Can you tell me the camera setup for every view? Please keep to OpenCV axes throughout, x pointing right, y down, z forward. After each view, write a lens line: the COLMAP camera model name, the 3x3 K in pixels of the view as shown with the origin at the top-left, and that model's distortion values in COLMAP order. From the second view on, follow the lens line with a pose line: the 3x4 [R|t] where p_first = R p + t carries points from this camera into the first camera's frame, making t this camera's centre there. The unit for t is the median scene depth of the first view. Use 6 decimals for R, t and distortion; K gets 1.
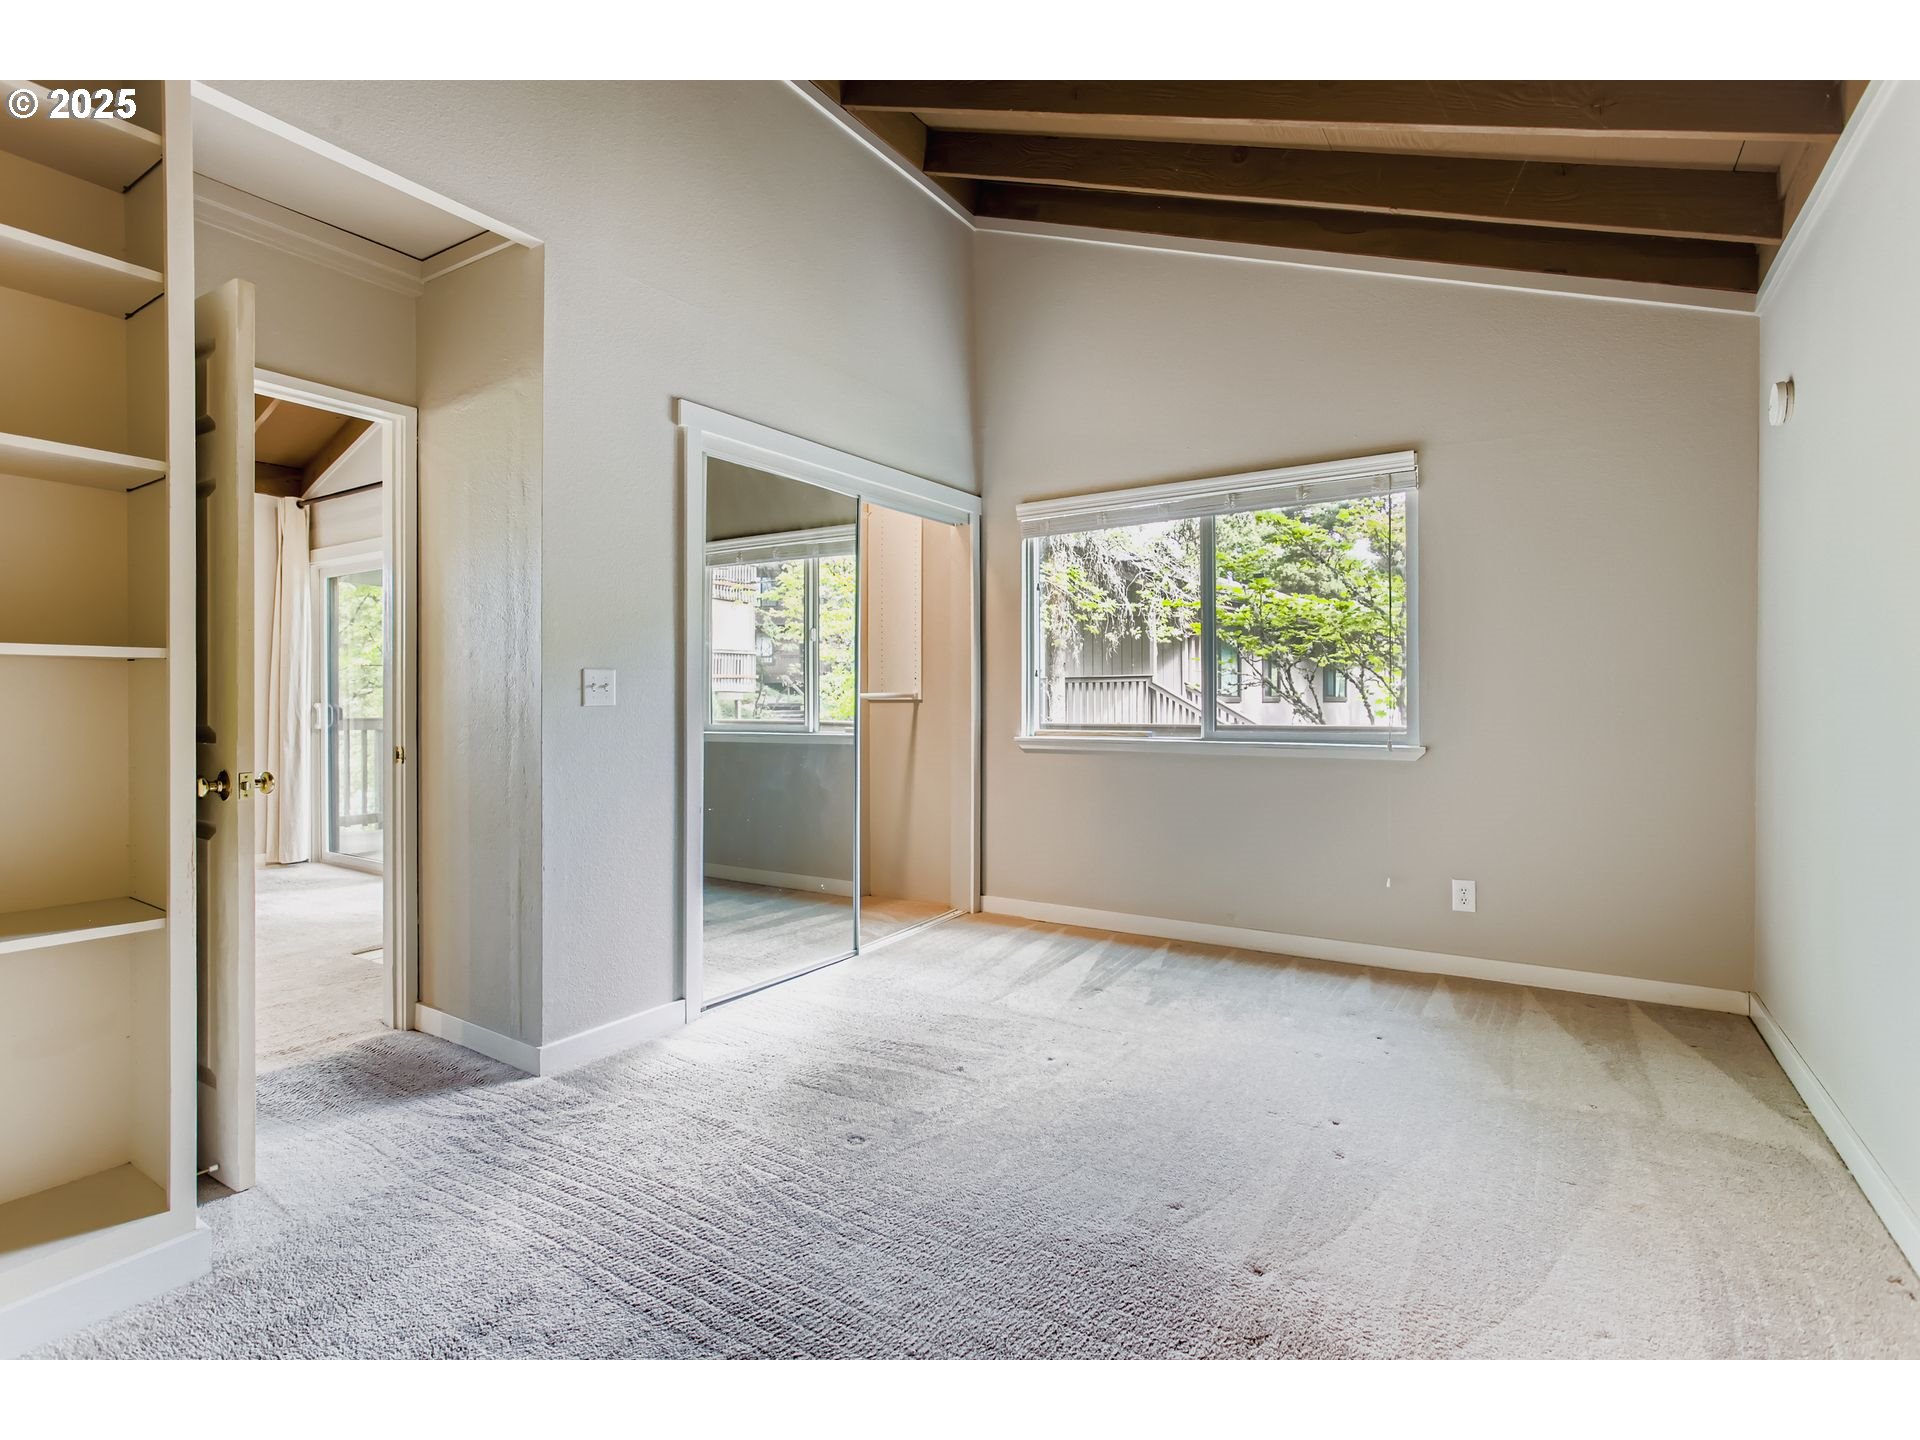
lens RADIAL K [[936.7, 0, 955.4], [0, 936.7, 729.7], [0, 0, 1]] dist [-0.037447, 0.022829]
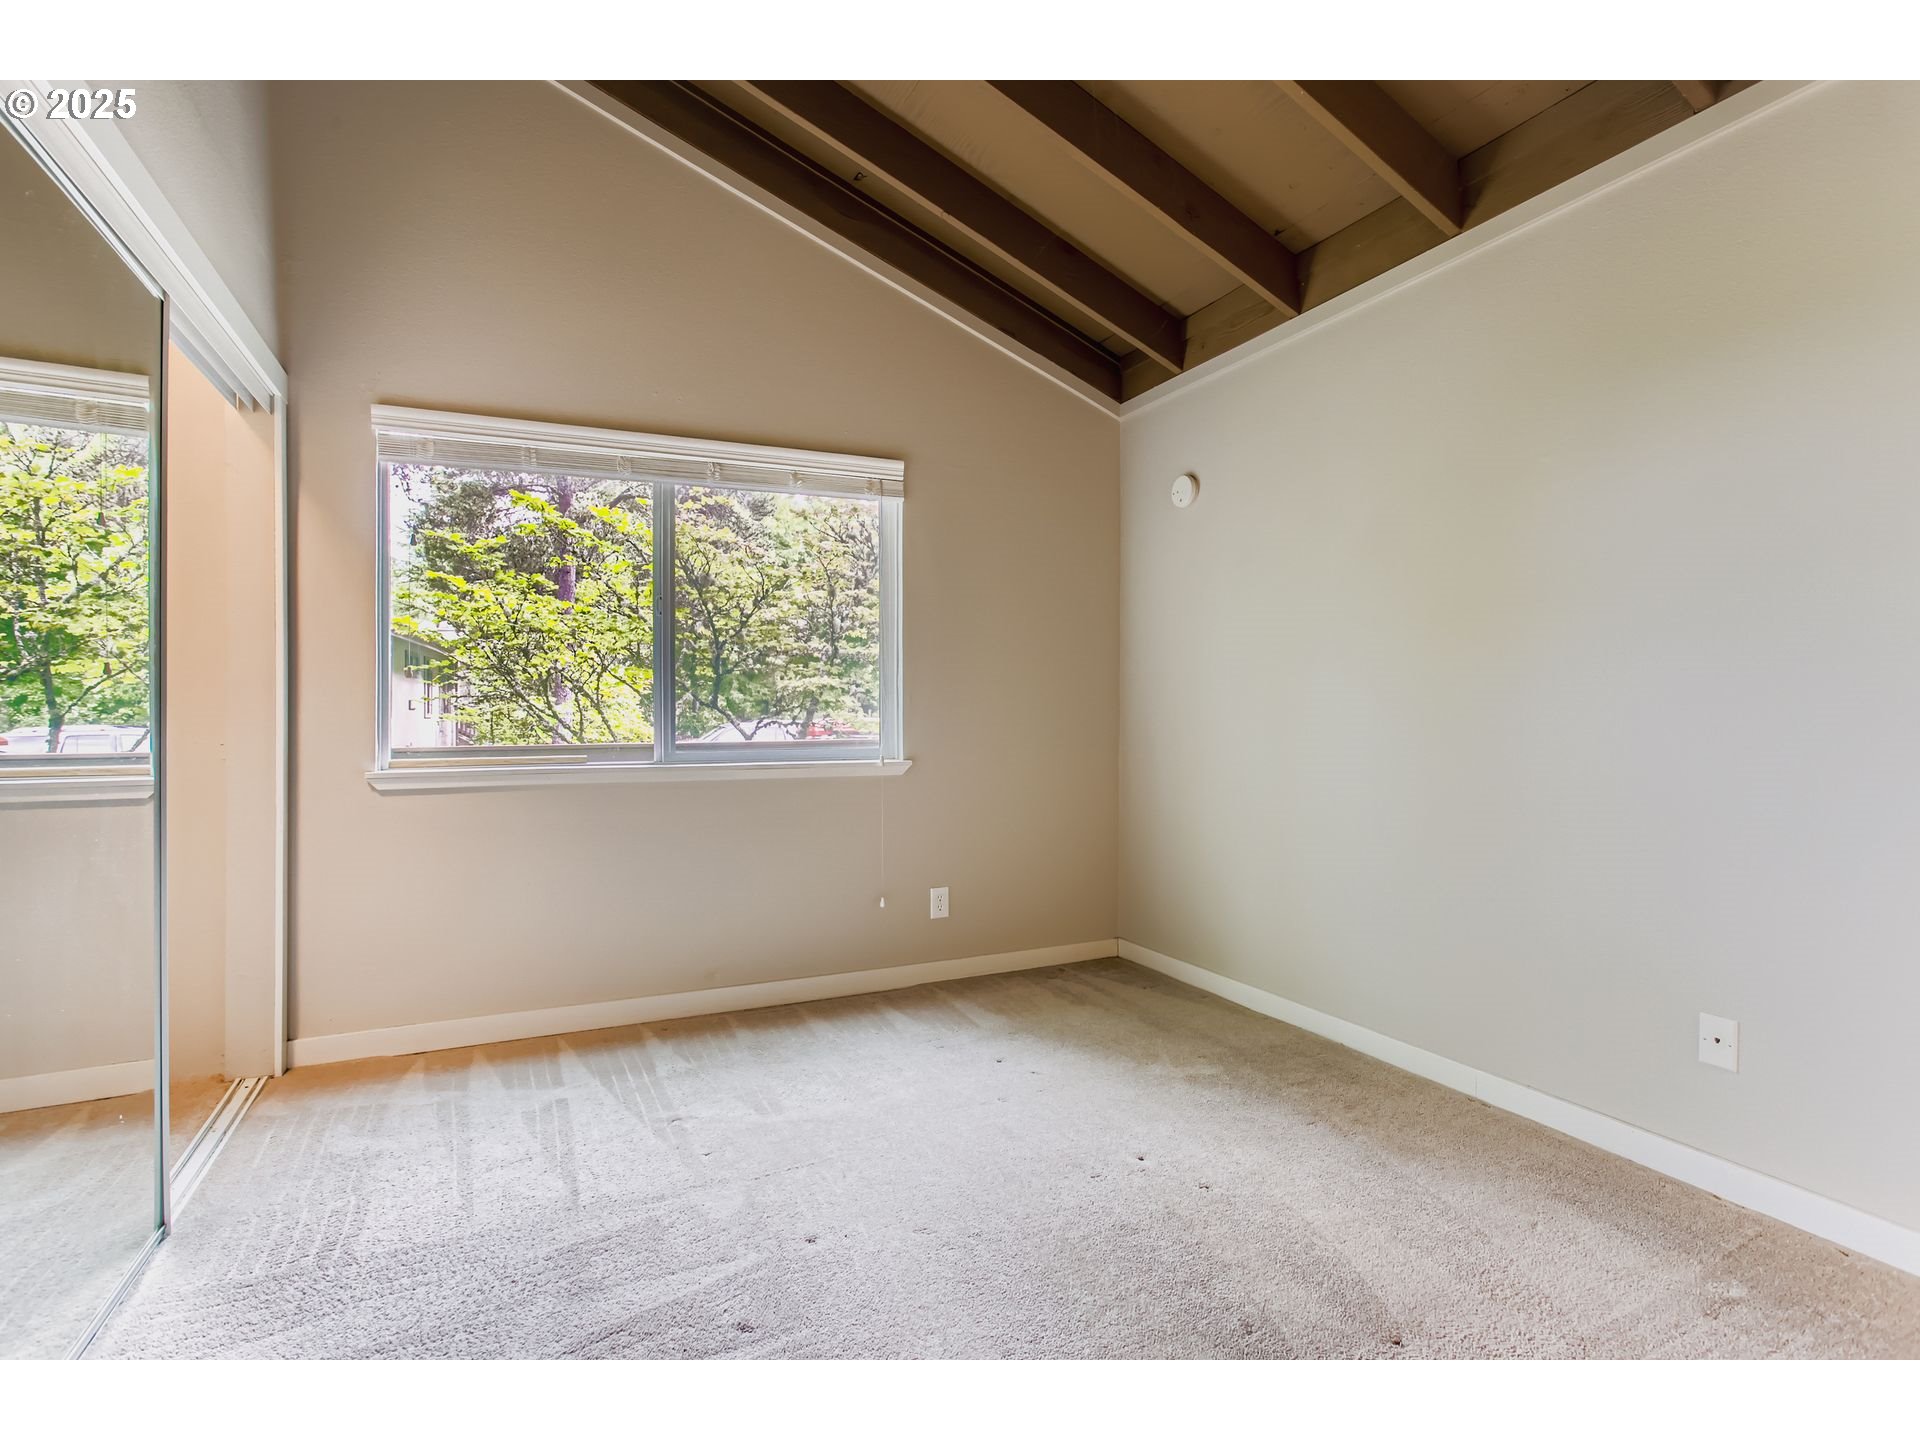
lens RADIAL K [[936.7, 0, 955.4], [0, 936.7, 729.7], [0, 0, 1]] dist [-0.037447, 0.022829]
pose [[0.531239, -0.014008, 0.847106, -0.321451], [0.030302, 0.999538, -0.002475, -0.009929], [-0.846680, 0.026983, 0.531418, 0.428456]]
